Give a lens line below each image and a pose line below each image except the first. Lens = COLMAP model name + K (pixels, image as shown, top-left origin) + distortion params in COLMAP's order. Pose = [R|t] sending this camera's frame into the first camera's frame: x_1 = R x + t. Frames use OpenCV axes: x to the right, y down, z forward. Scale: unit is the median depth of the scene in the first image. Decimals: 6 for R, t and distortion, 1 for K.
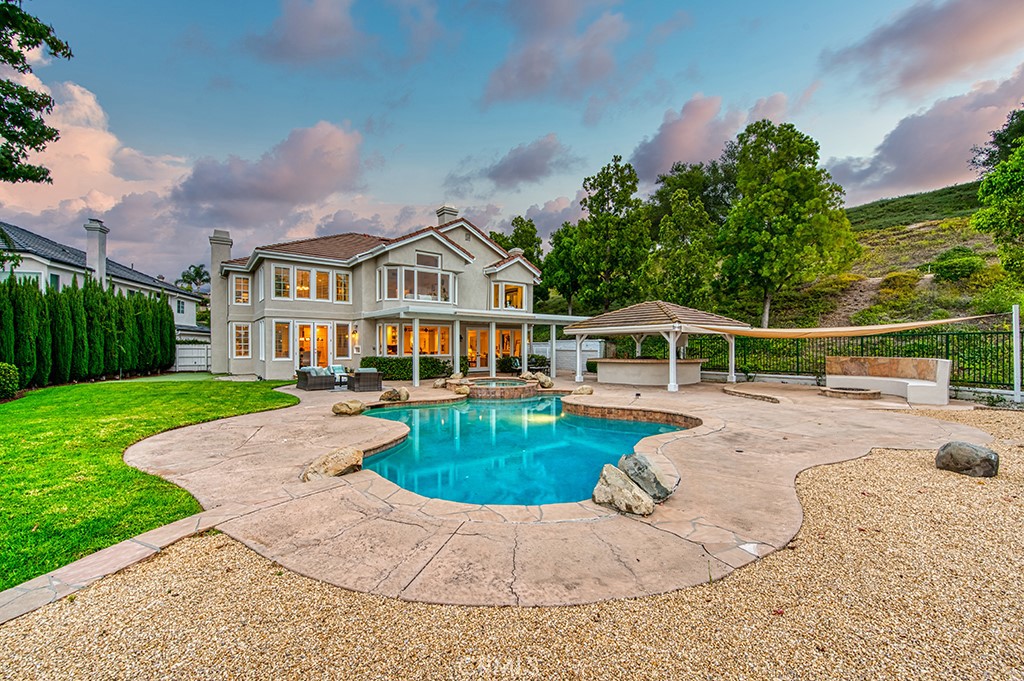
lens RADIAL K [[411.4, 0, 512.0], [0, 411.4, 340.5], [0, 0, 1]] dist [0.033881, 0.000583]
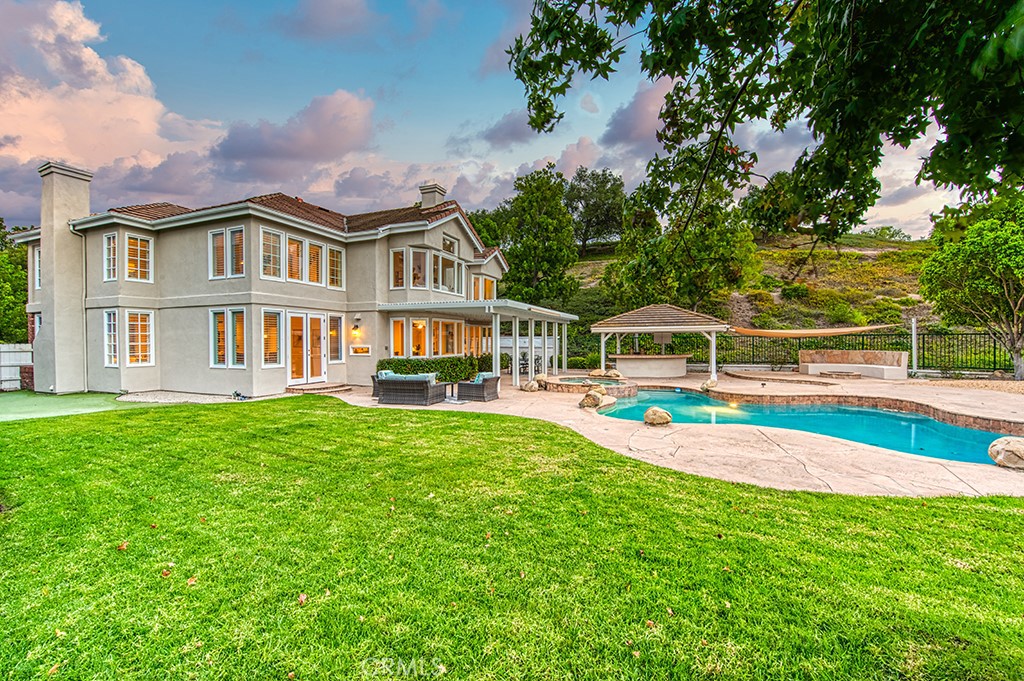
lens RADIAL K [[411.4, 0, 512.0], [0, 411.4, 340.5], [0, 0, 1]] dist [0.033881, 0.000583]
pose [[0.861134, -0.003317, 0.508367, -0.538579], [-0.002922, 0.999930, 0.011475, -0.005549], [-0.508370, -0.011367, 0.861064, 0.189394]]
